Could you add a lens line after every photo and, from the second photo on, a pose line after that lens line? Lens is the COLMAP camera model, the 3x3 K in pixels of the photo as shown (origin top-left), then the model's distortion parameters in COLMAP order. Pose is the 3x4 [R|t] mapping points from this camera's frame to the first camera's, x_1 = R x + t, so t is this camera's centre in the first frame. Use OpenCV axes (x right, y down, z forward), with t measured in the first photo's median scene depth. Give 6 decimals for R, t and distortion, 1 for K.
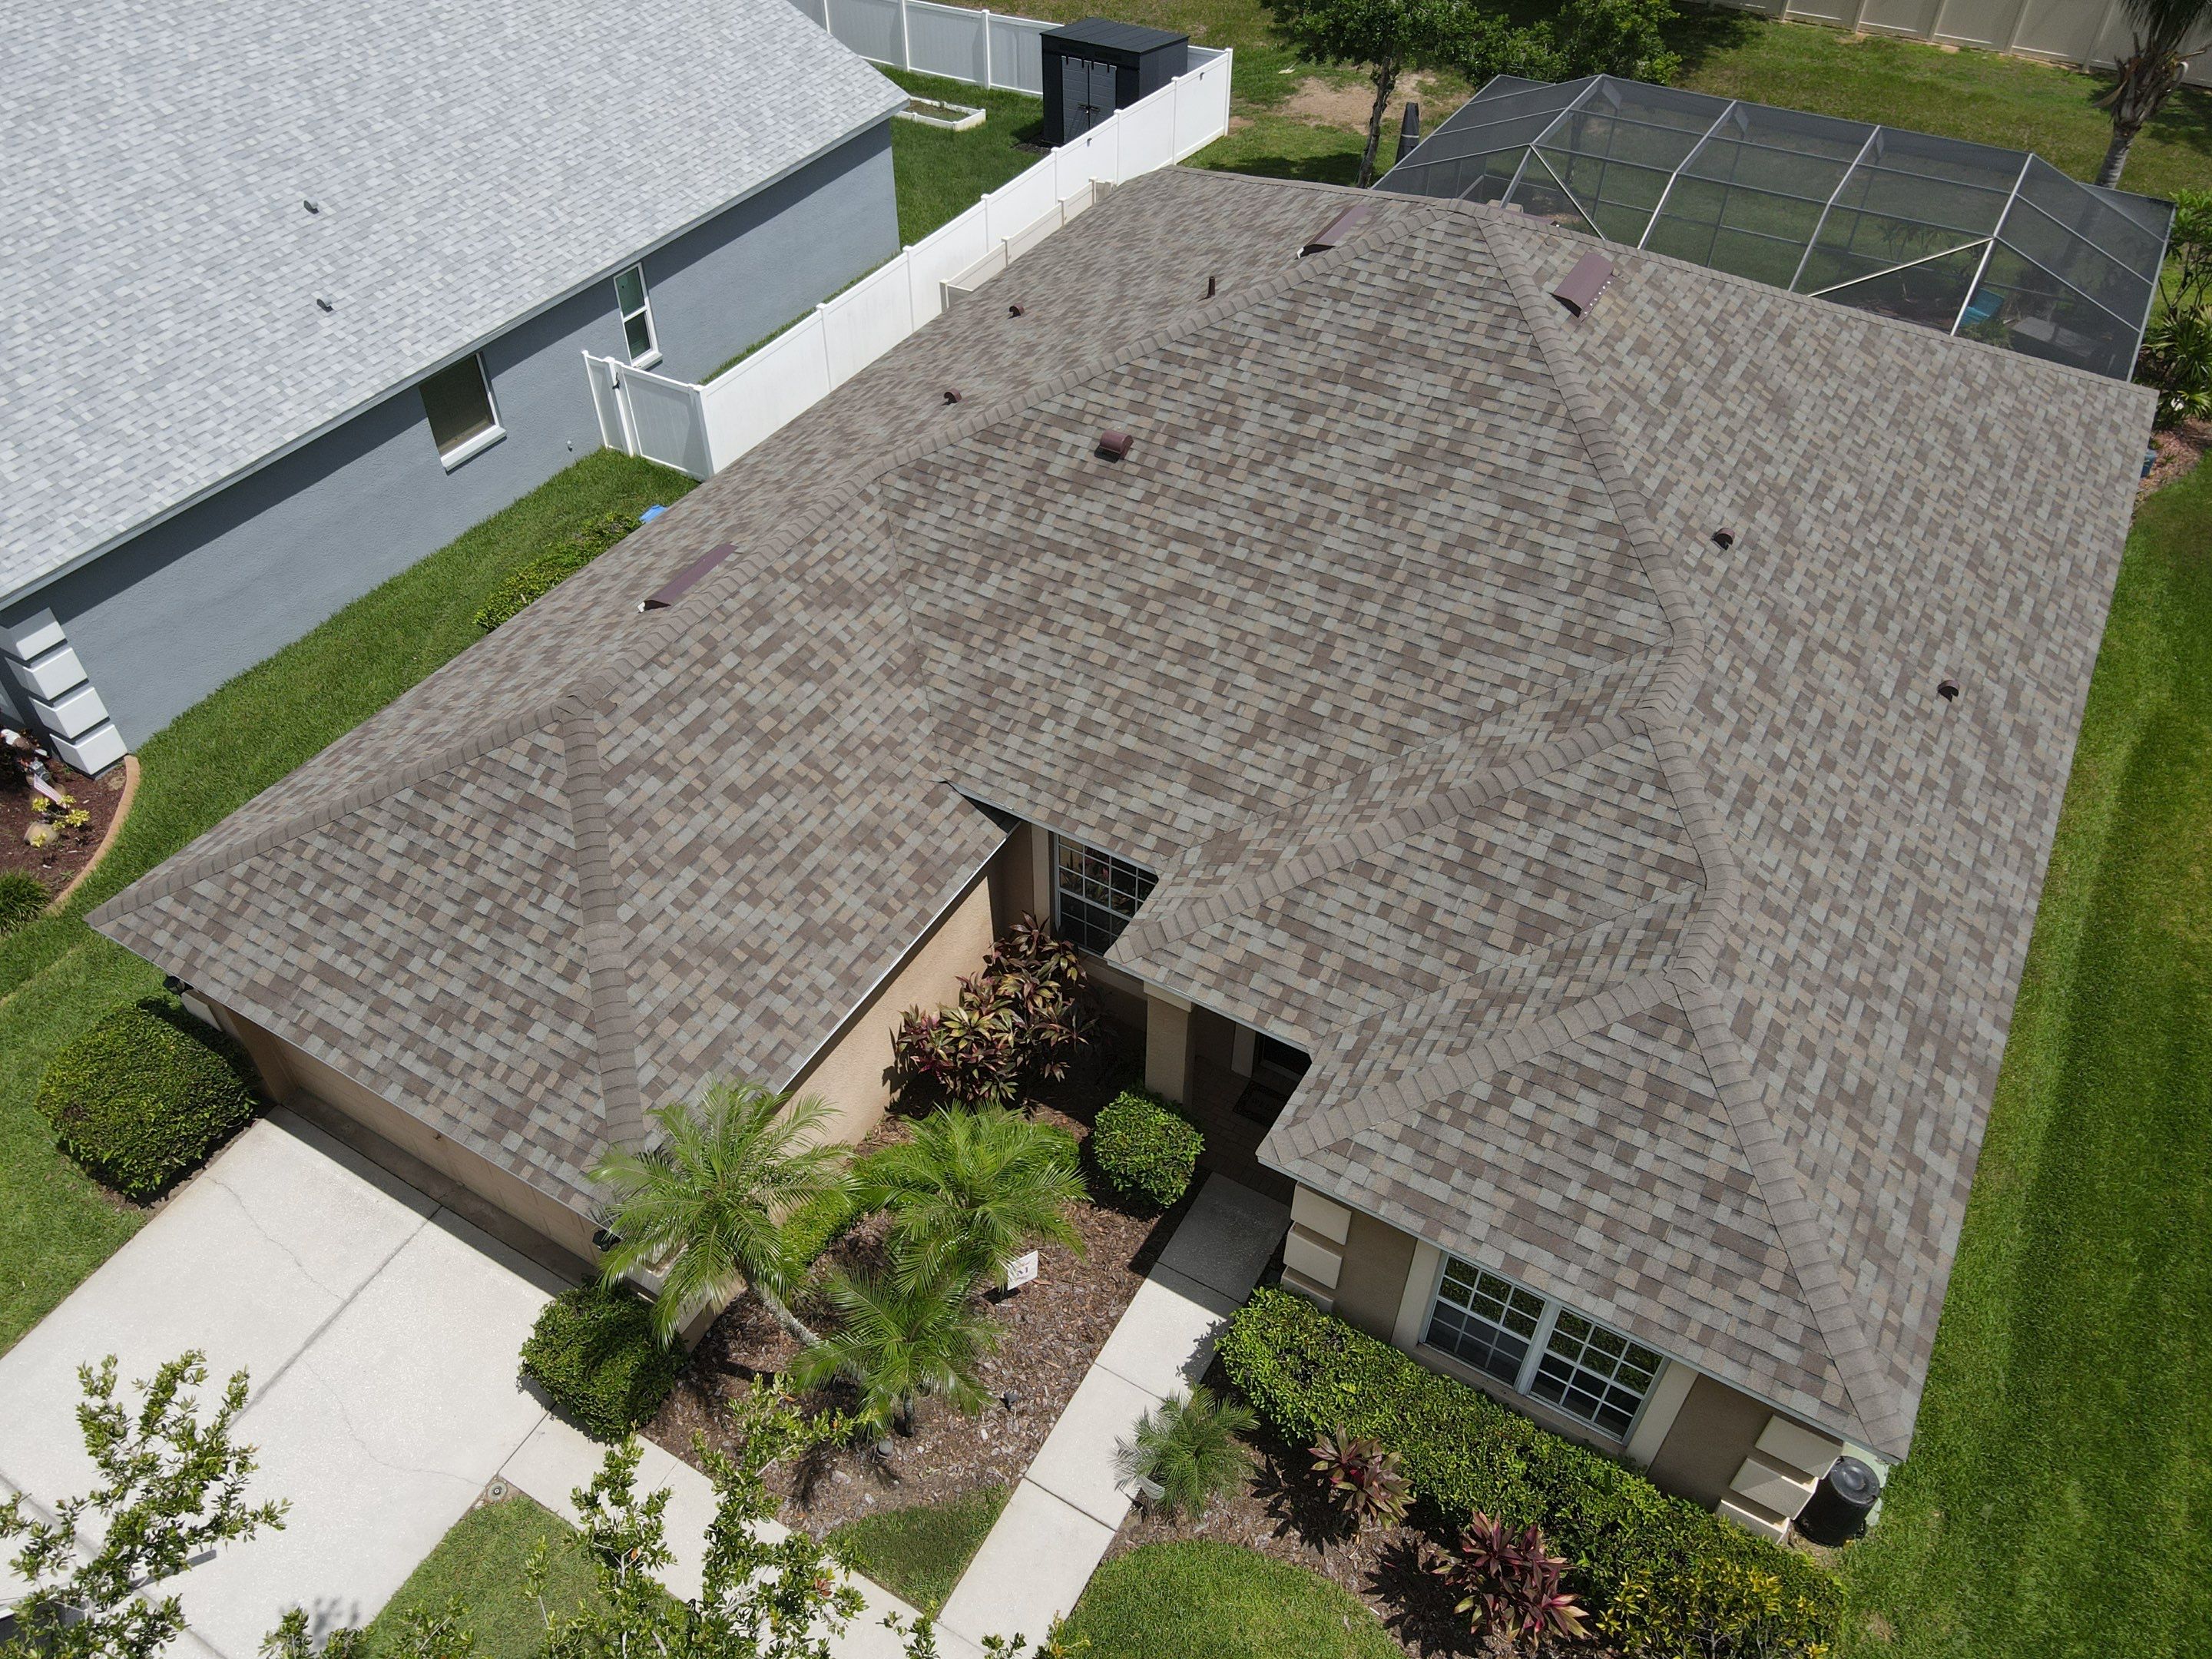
lens RADIAL K [[1630.8, 0, 1078.5], [0, 1630.8, 809.6], [0, 0, 1]] dist [-0.003712, 0.022771]
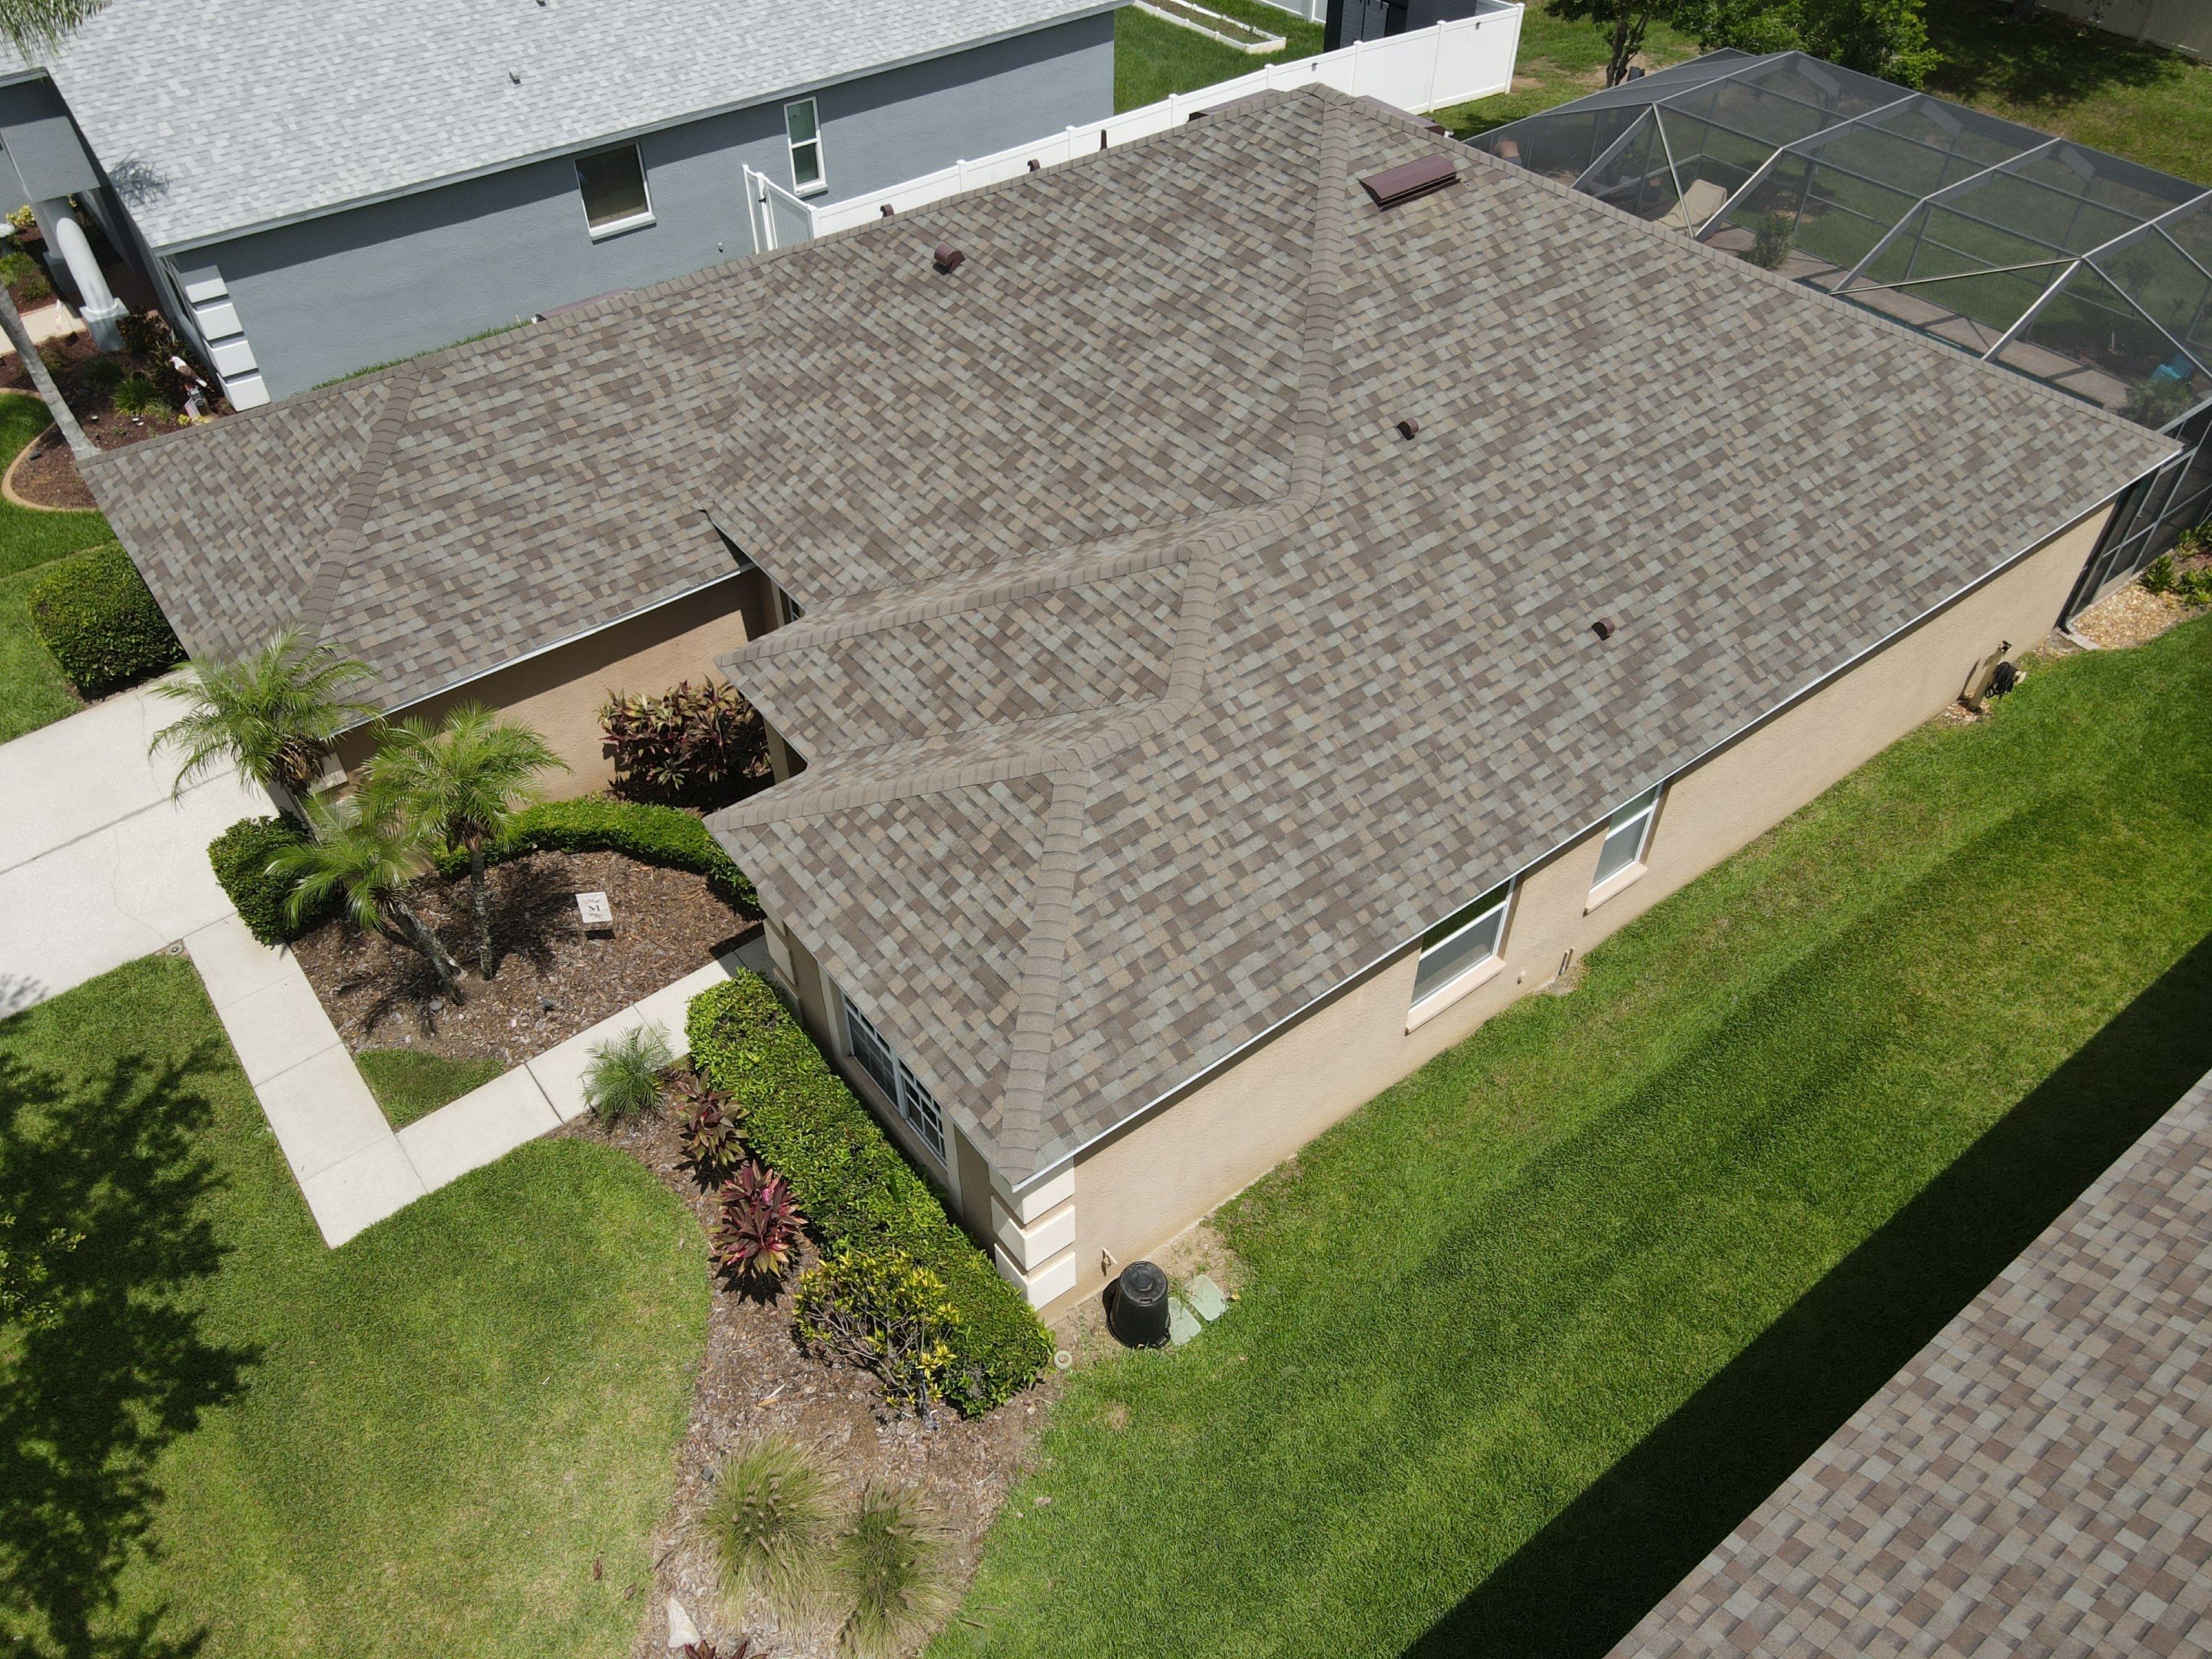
lens RADIAL K [[1630.8, 0, 1084.7], [0, 1630.8, 811.5], [0, 0, 1]] dist [-0.003712, 0.022771]
pose [[0.926205, 0.257644, -0.275253, 0.543728], [-0.255877, 0.965754, 0.042964, 0.070373], [0.276896, 0.030638, 0.960411, -0.020075]]
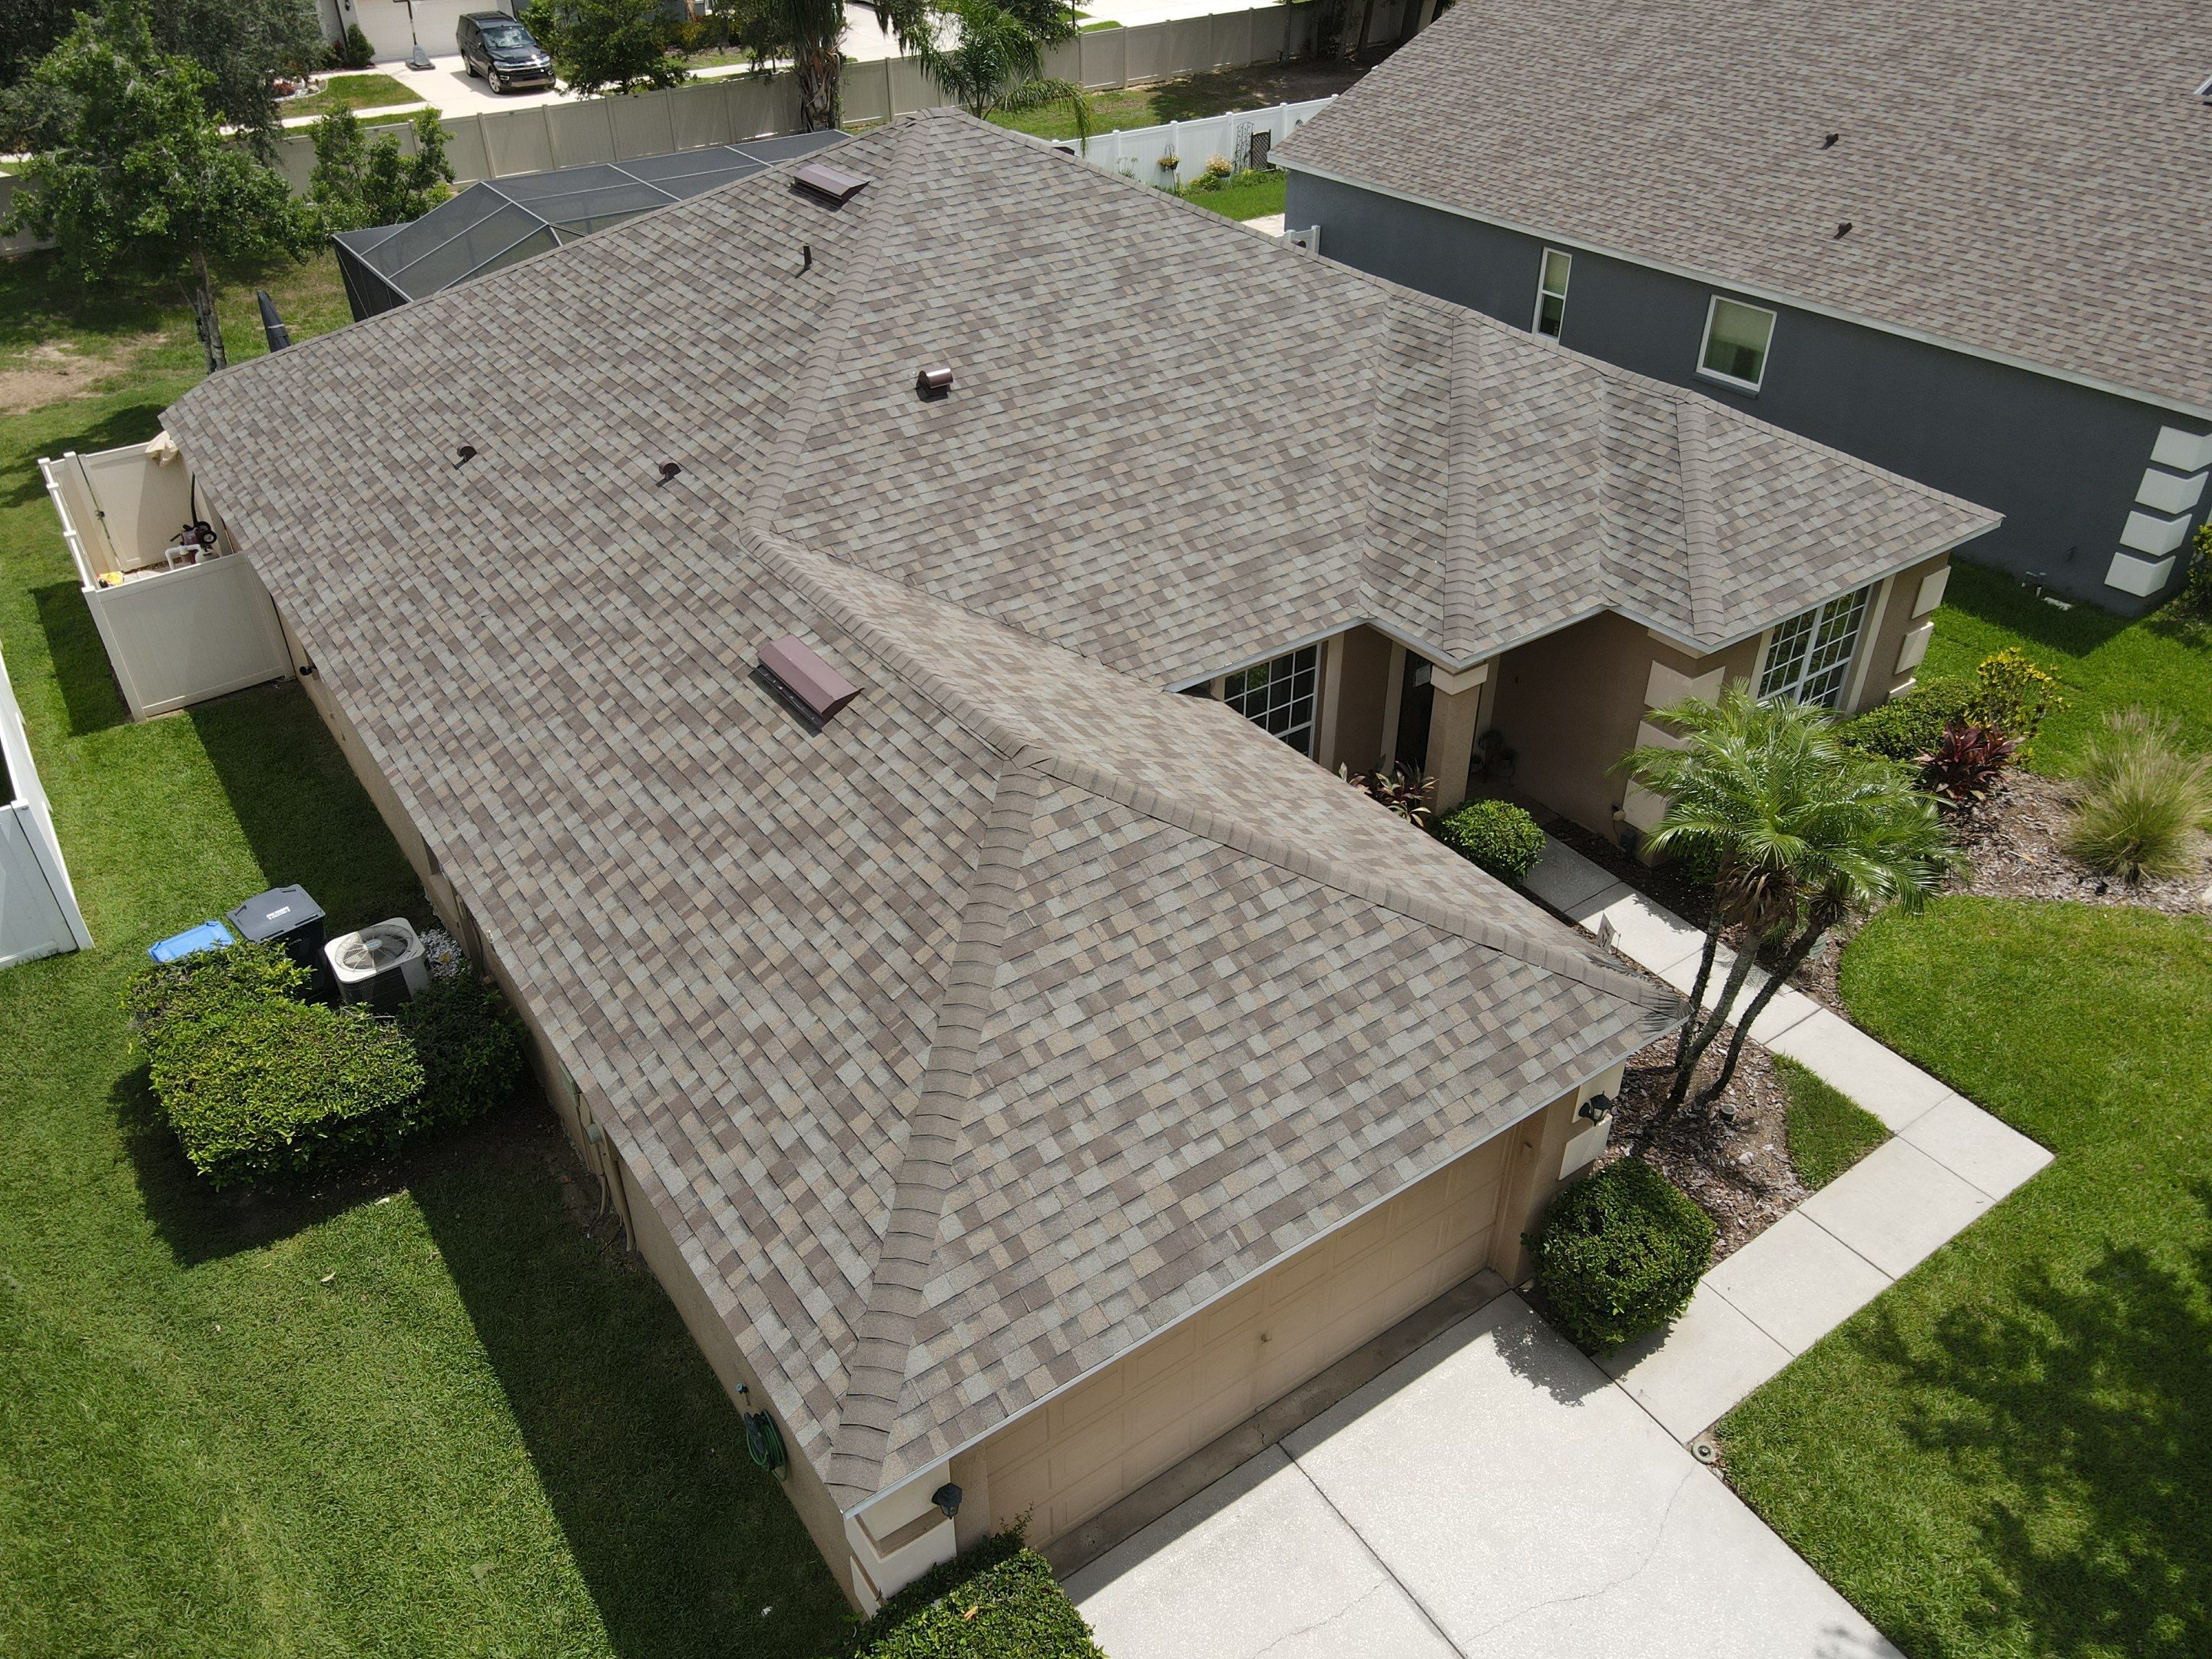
lens RADIAL K [[1630.8, 0, 1074.6], [0, 1630.8, 802.9], [0, 0, 1]] dist [-0.003712, 0.022771]
pose [[0.418692, -0.505959, 0.754124, -0.836782], [0.633337, 0.757823, 0.156810, -0.146038], [-0.650832, 0.411959, 0.637736, 0.479097]]
